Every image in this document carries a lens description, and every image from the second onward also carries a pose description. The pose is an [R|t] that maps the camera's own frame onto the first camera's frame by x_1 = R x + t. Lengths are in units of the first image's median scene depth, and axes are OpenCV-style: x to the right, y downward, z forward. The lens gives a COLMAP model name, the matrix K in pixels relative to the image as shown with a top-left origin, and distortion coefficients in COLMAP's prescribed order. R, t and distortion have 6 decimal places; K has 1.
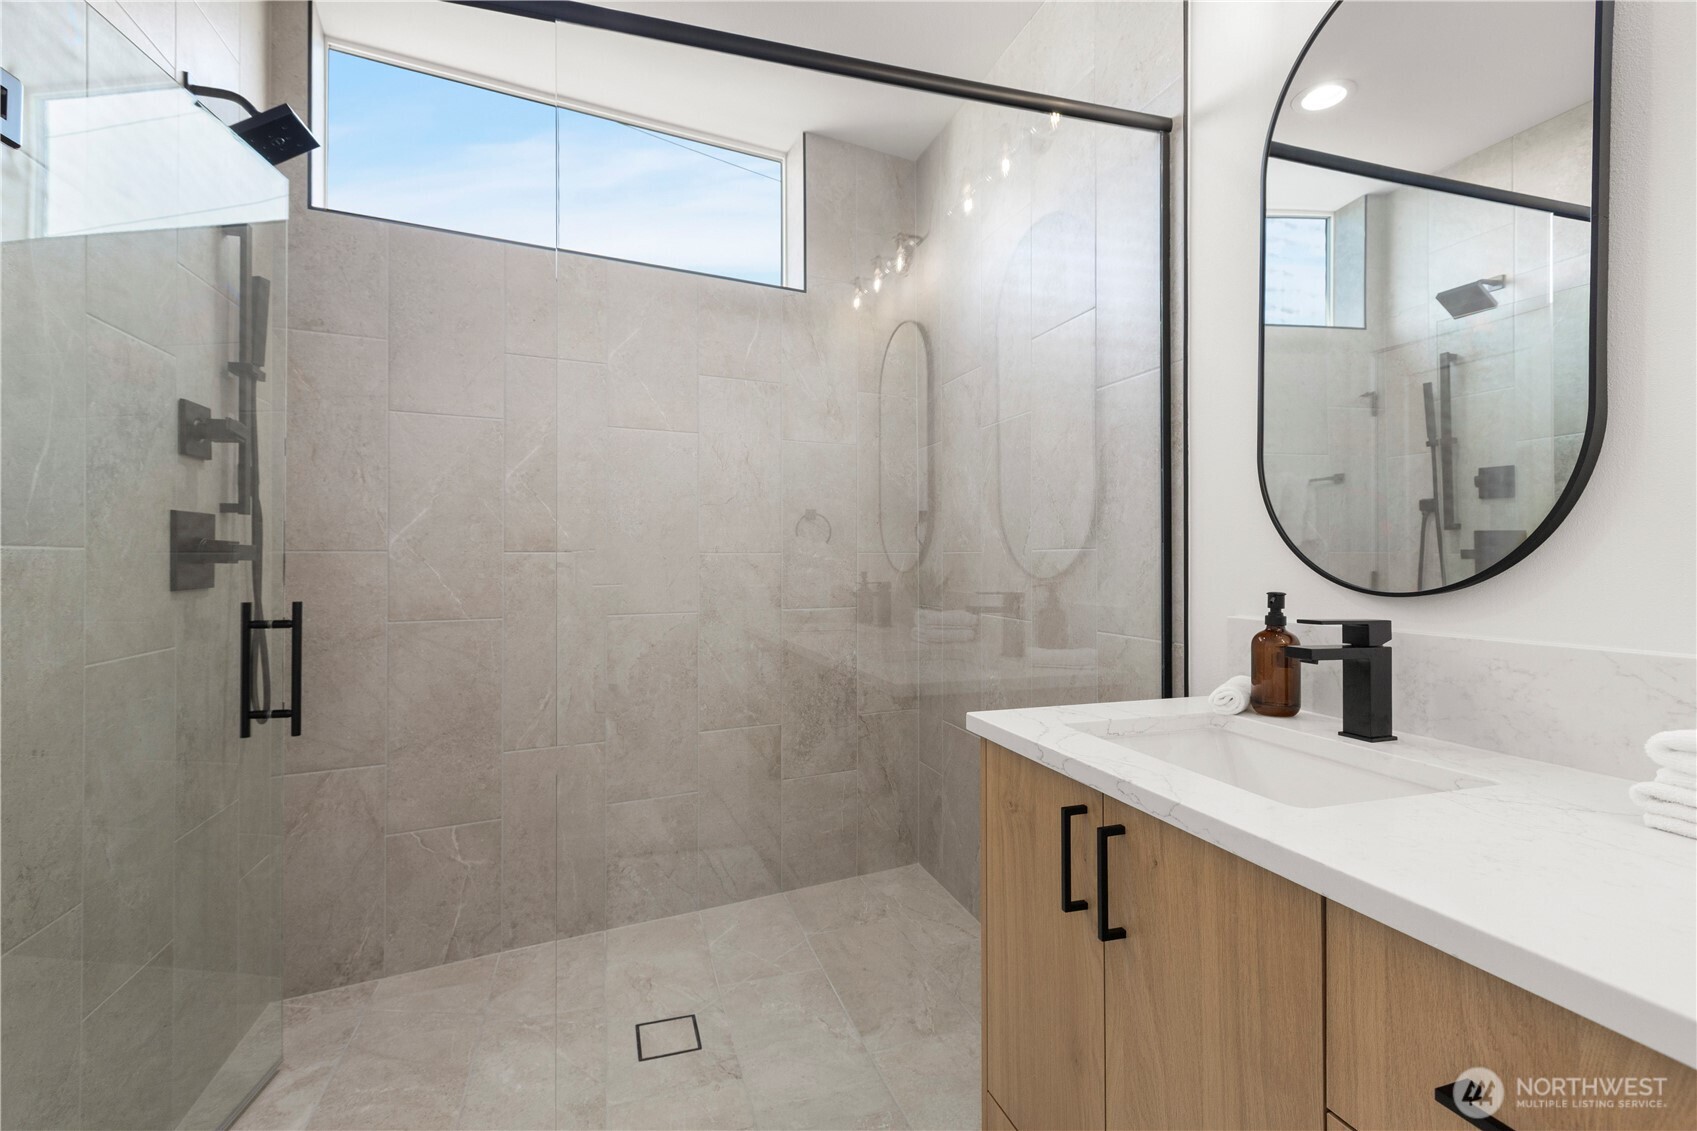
lens RADIAL K [[752.5, 0, 842.1], [0, 752.5, 570.8], [0, 0, 1]] dist [0.001384, 0.000076]
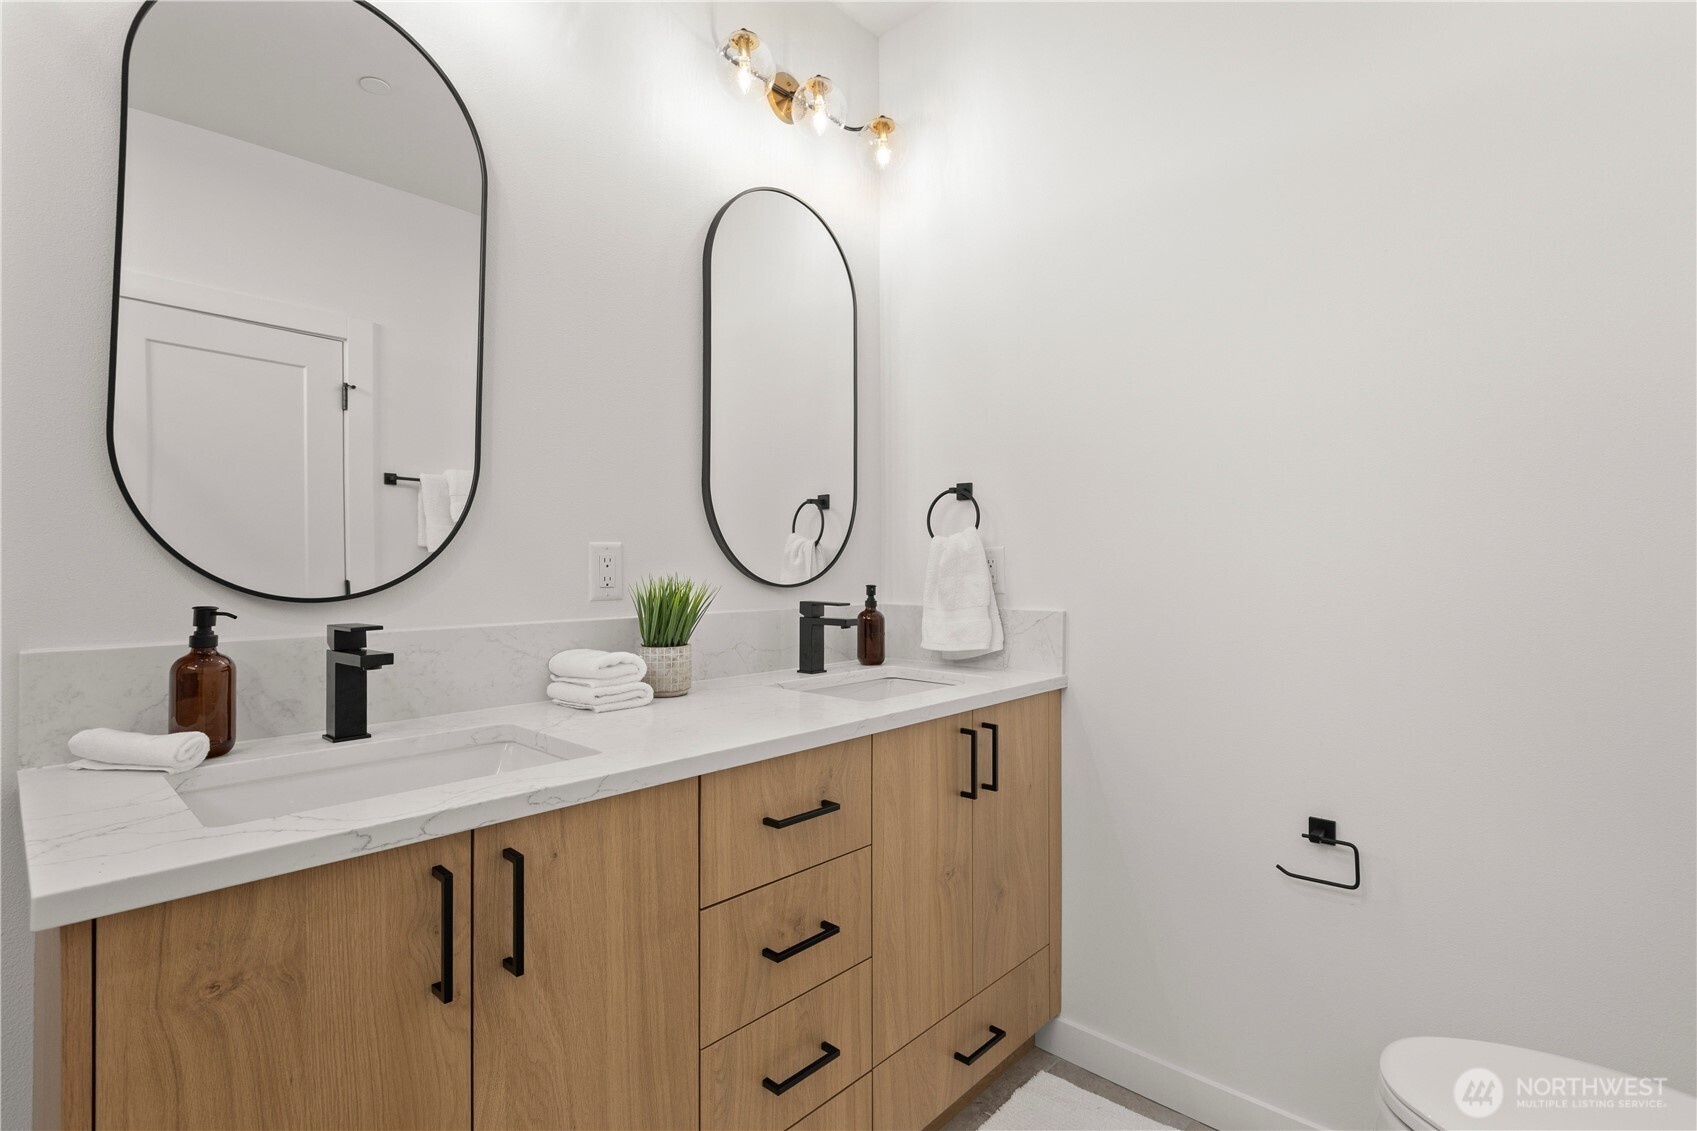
lens RADIAL K [[812.8, 0, 849.1], [0, 812.8, 562.4], [0, 0, 1]] dist [-0.001404, -0.000367]
pose [[-0.496106, 0.002433, 0.868259, -0.758773], [0.013535, 0.999896, 0.004931, -0.020649], [-0.868157, 0.014198, -0.496087, 1.178762]]
